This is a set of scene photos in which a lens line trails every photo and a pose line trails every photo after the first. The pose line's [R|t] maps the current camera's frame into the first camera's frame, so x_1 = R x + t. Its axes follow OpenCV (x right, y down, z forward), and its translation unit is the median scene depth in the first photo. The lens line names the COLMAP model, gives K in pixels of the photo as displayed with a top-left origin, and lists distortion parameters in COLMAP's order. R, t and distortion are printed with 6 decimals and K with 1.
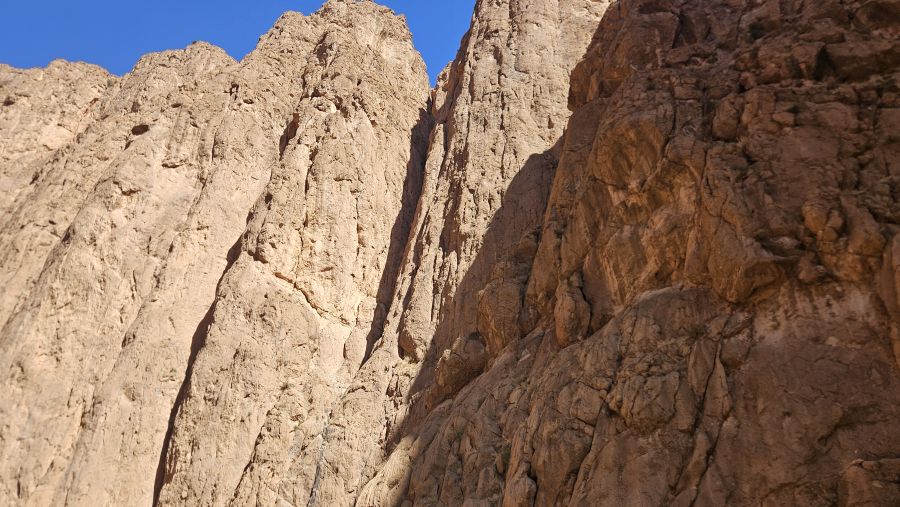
lens RADIAL K [[664.3, 0, 448.8], [0, 664.3, 261.6], [0, 0, 1]] dist [0.078782, -0.065813]
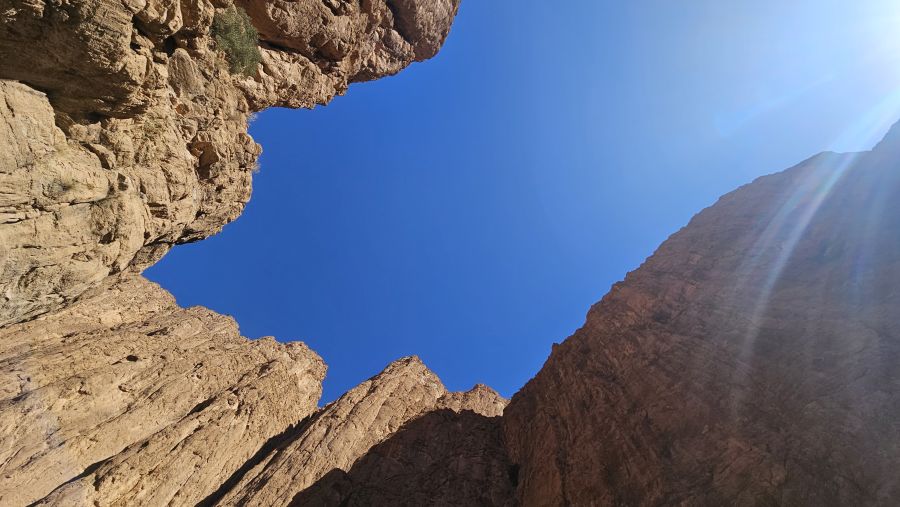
lens RADIAL K [[372.3, 0, 447.6], [0, 372.3, 251.0], [0, 0, 1]] dist [-0.004074, 0.002064]
pose [[0.847954, 0.530036, -0.006025, 0.111483], [-0.416816, 0.659715, -0.625332, -0.152034], [-0.327474, 0.532764, 0.780336, -0.196738]]
